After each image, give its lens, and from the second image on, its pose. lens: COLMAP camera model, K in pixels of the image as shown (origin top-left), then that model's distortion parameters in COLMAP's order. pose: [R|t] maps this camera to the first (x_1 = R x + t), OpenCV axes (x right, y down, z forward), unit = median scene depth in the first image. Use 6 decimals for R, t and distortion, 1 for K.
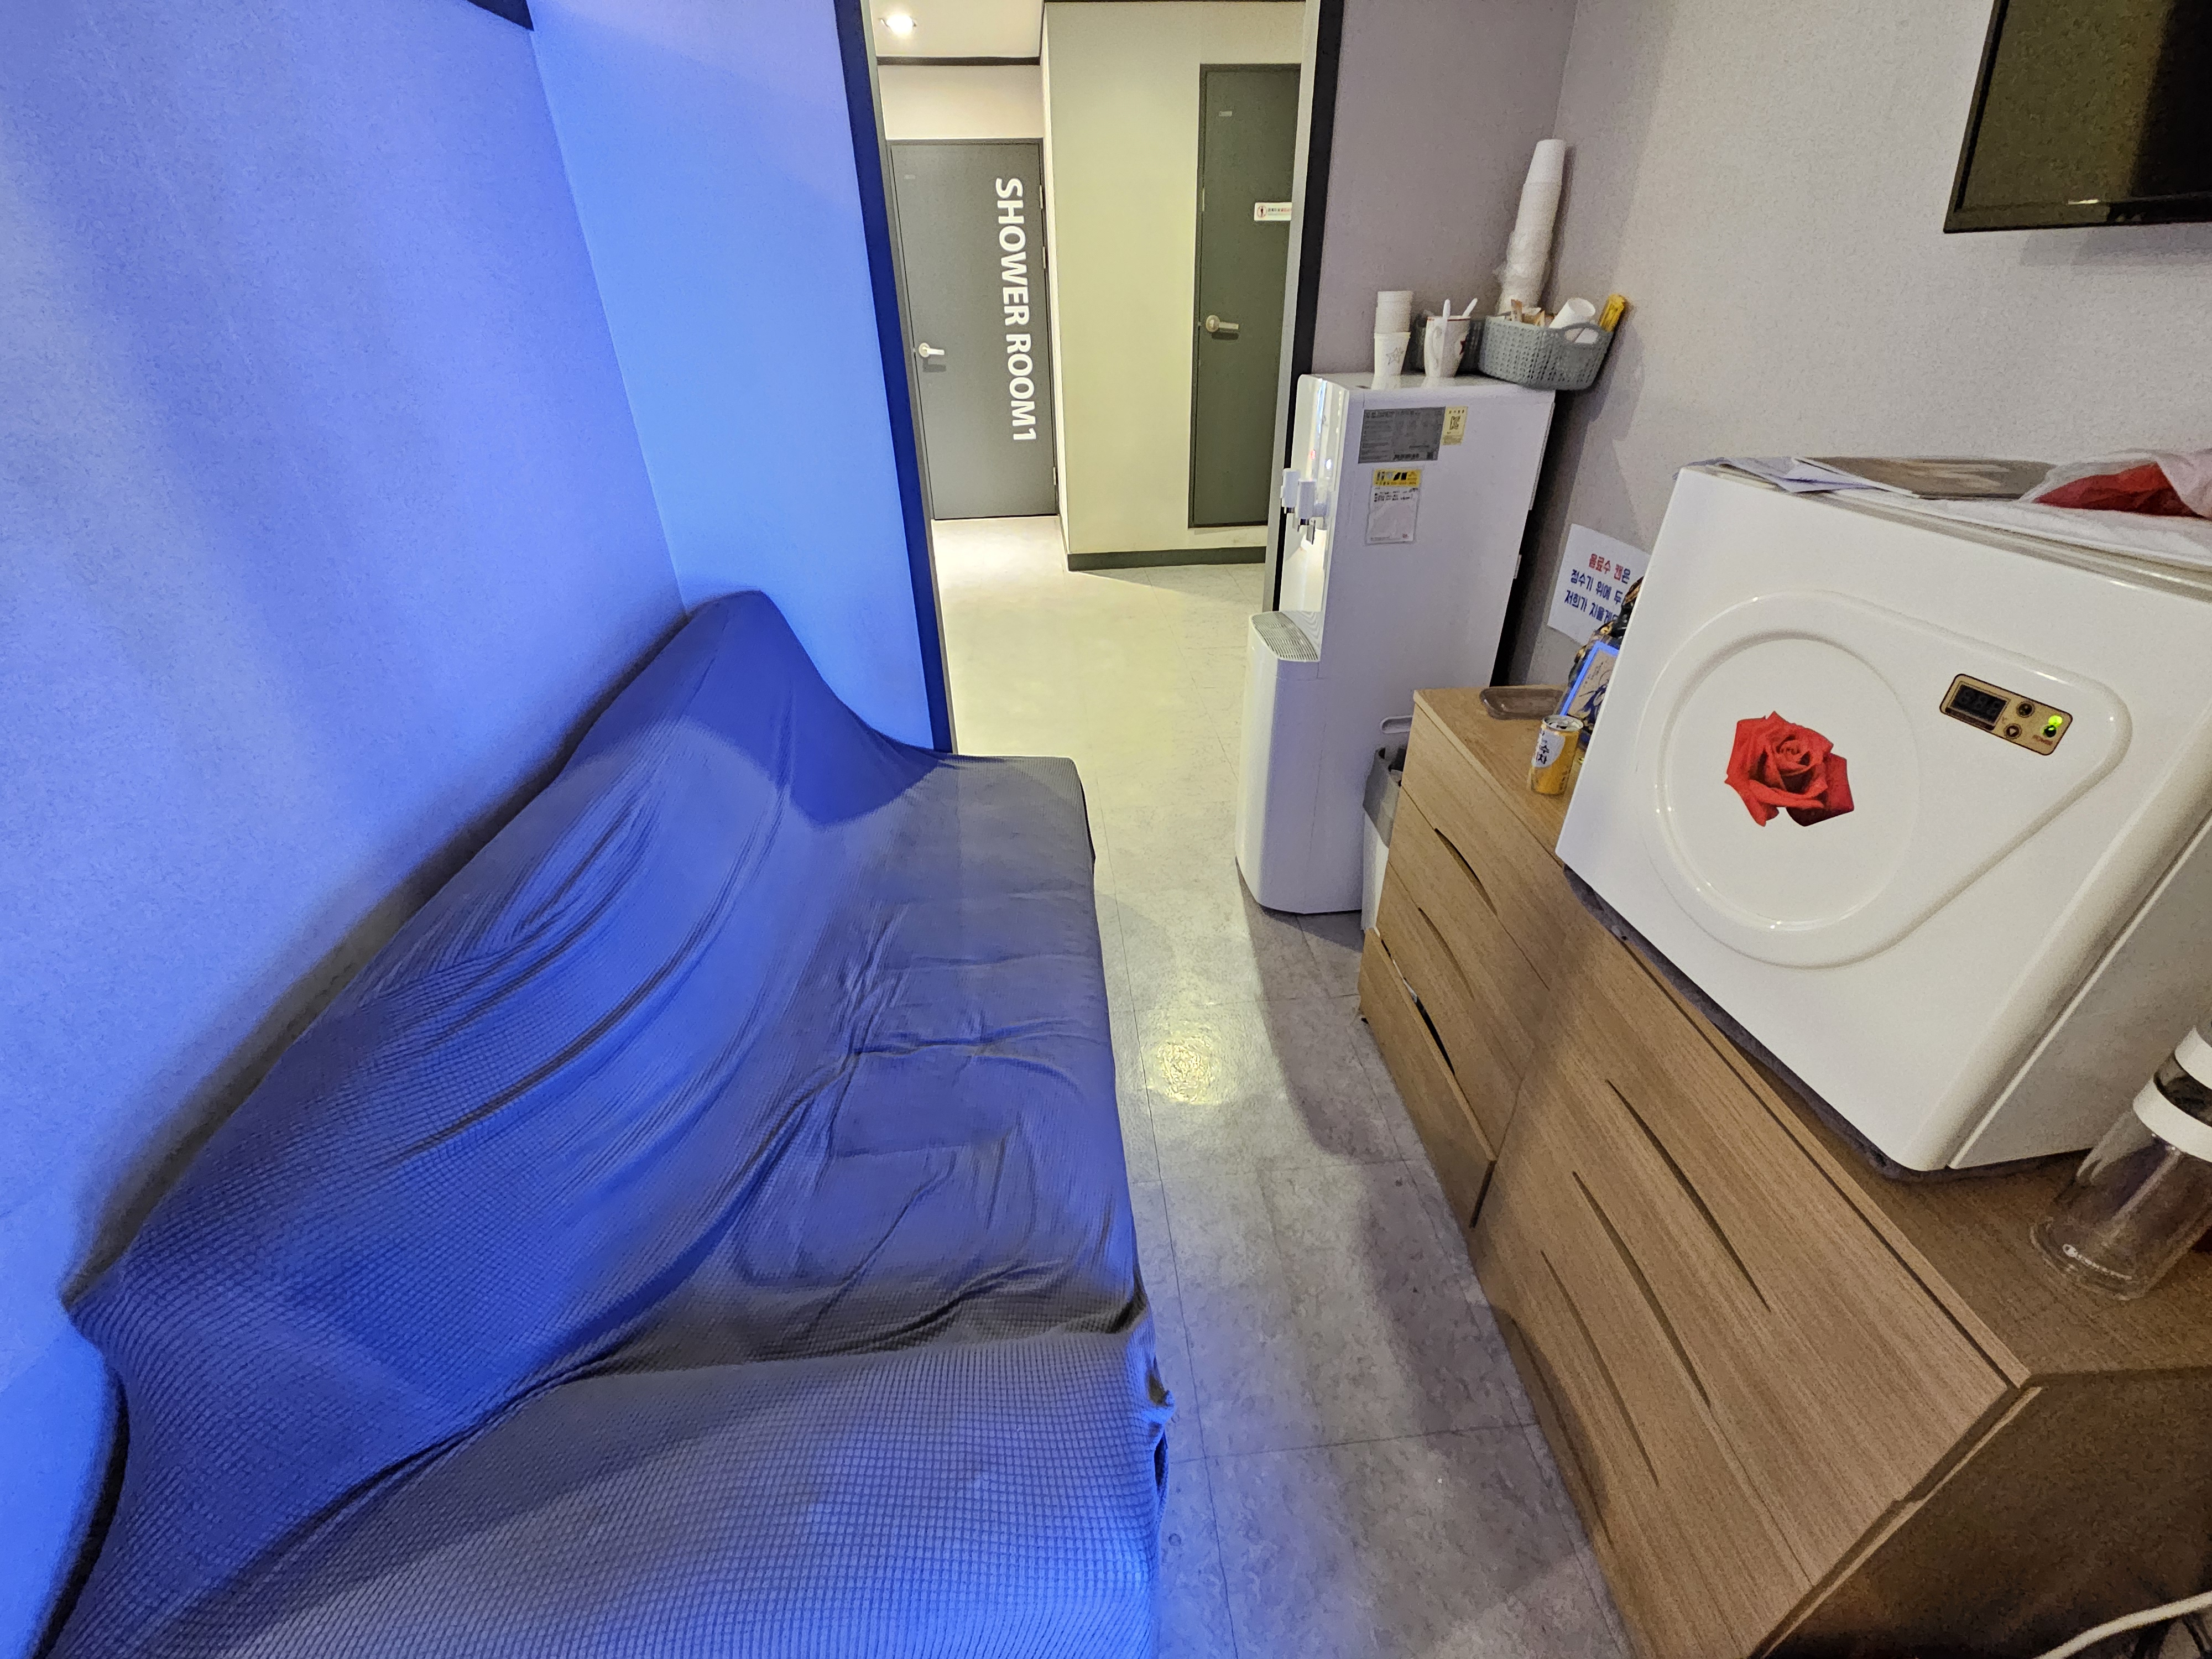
lens RADIAL K [[910.5, 0, 1106.0], [0, 910.5, 829.5], [0, 0, 1]] dist [0.009233, 0.000364]
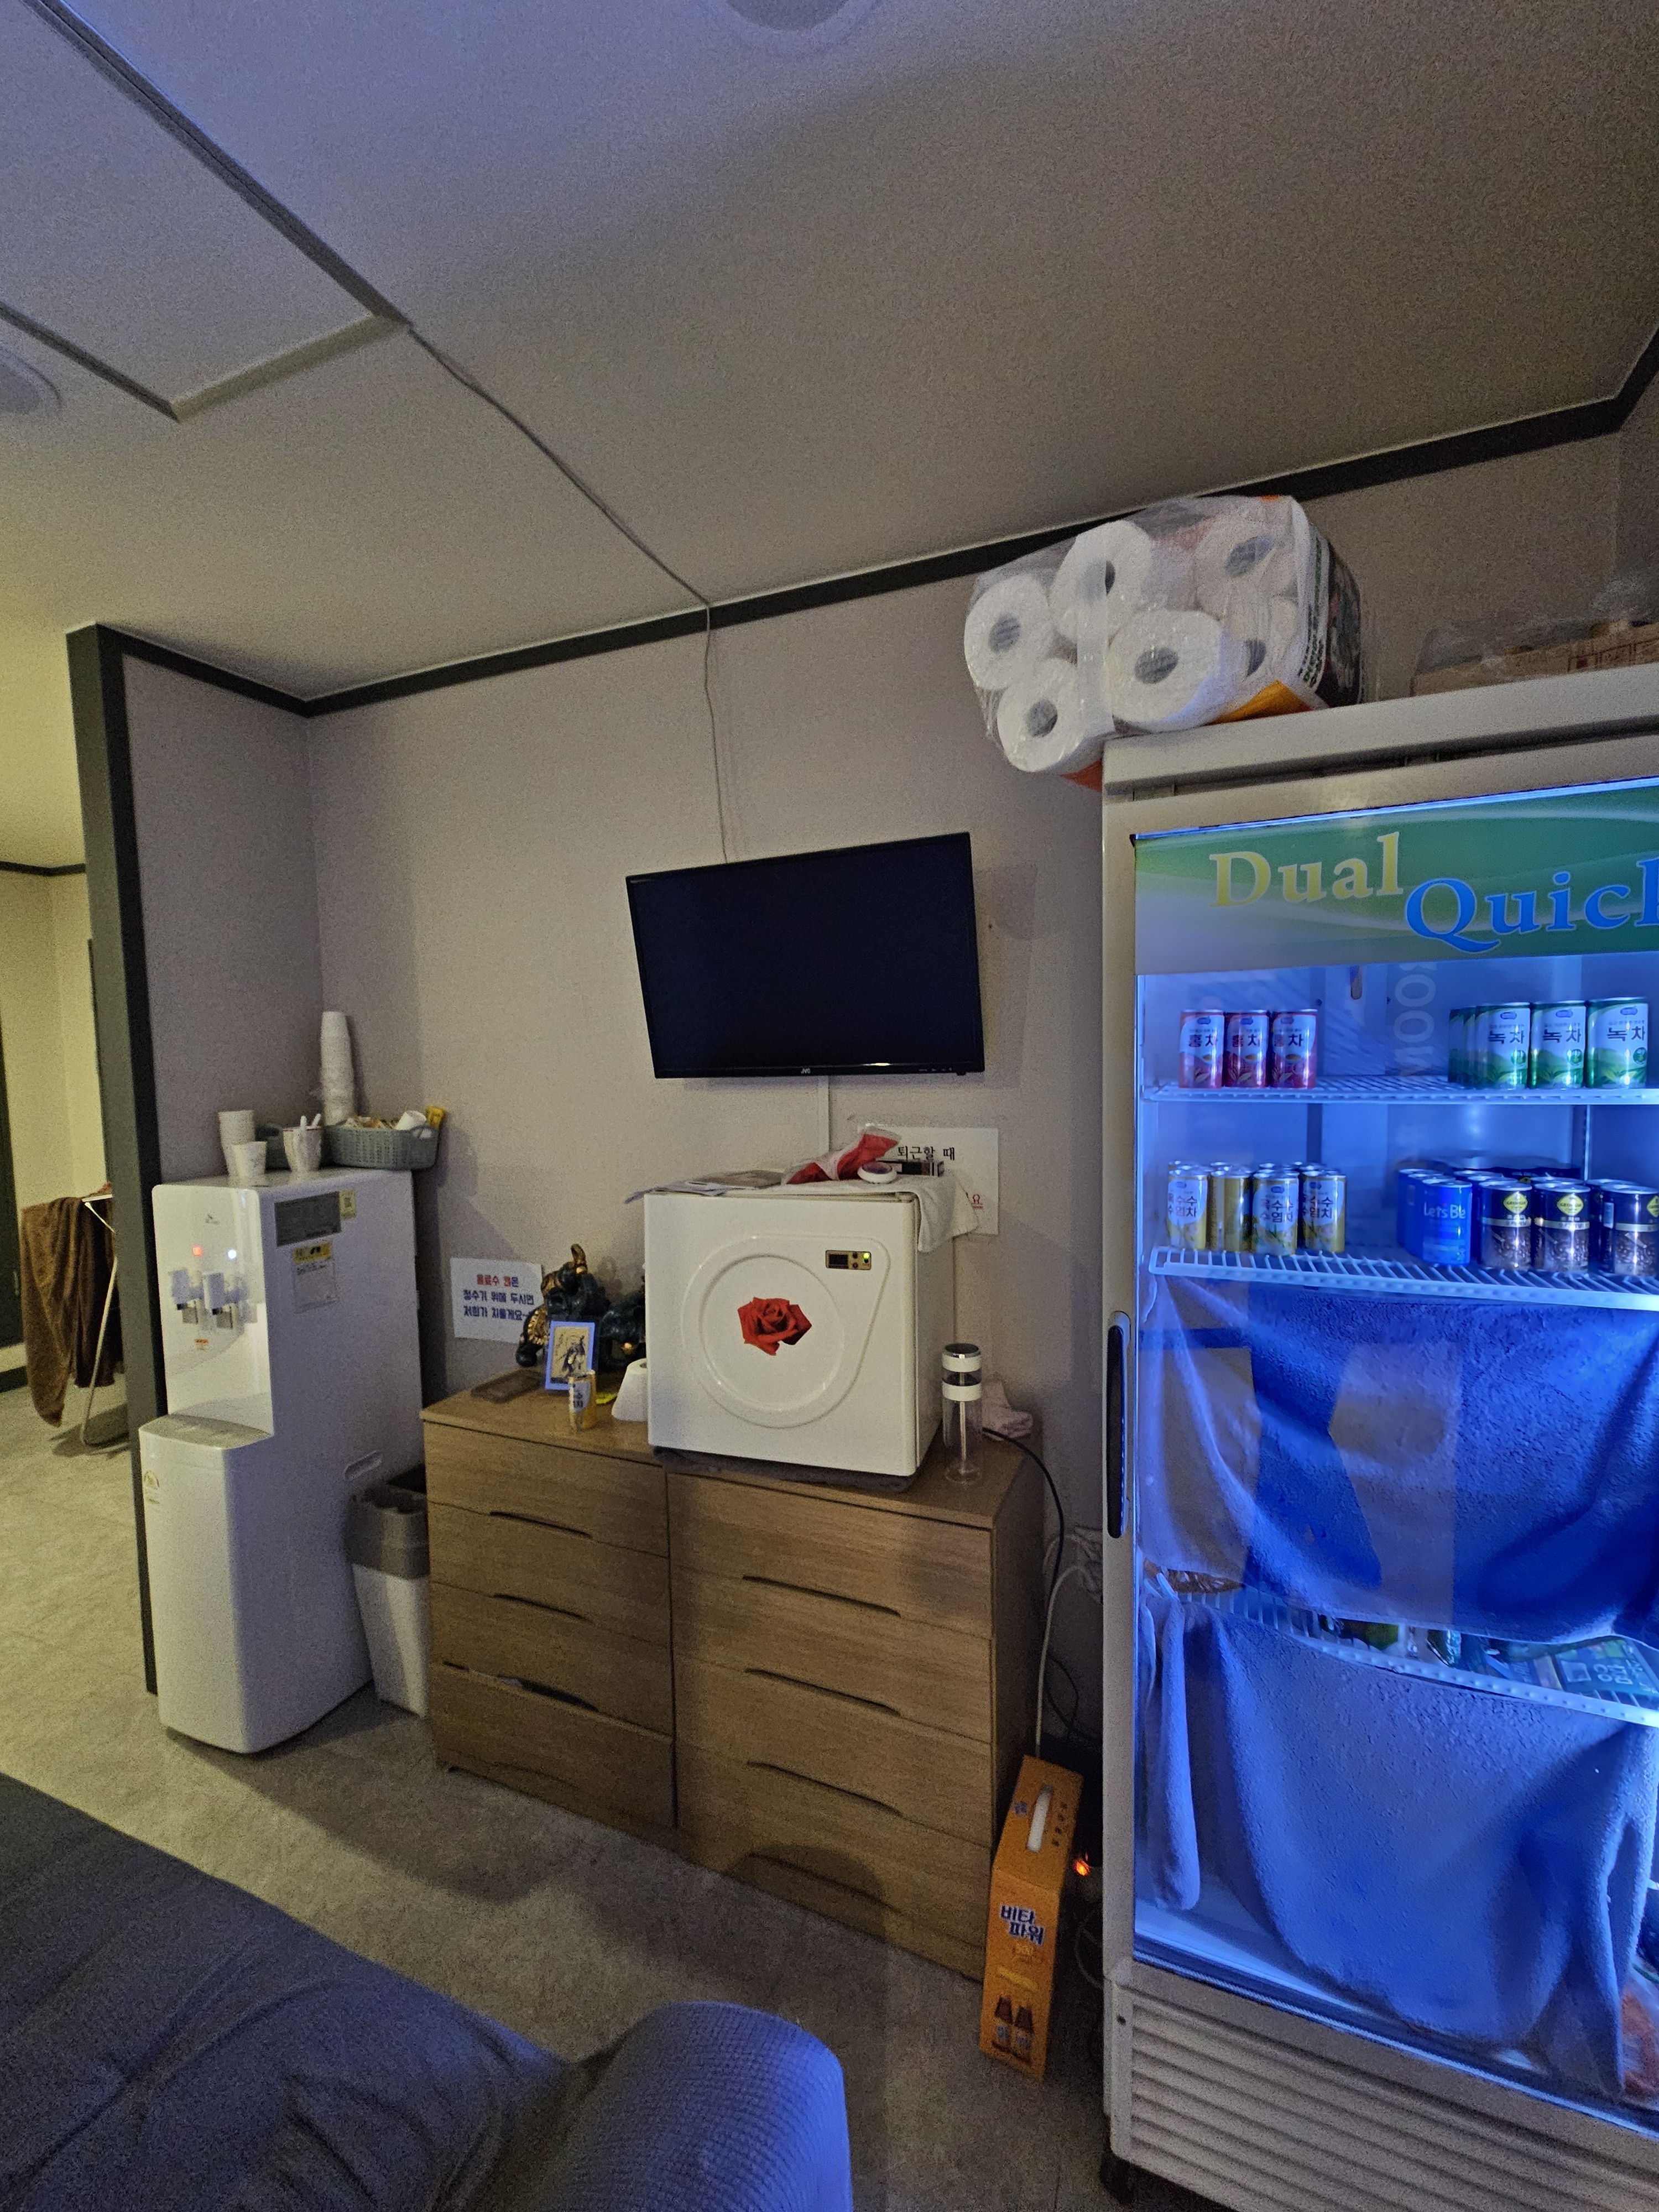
lens RADIAL K [[910.5, 0, 829.5], [0, 910.5, 1106.0], [0, 0, 1]] dist [0.009233, 0.000364]
pose [[0.456820, -0.048667, 0.888227, -0.407041], [0.475824, 0.857019, -0.197761, -0.008962], [-0.751603, 0.512981, 0.414660, -0.054391]]
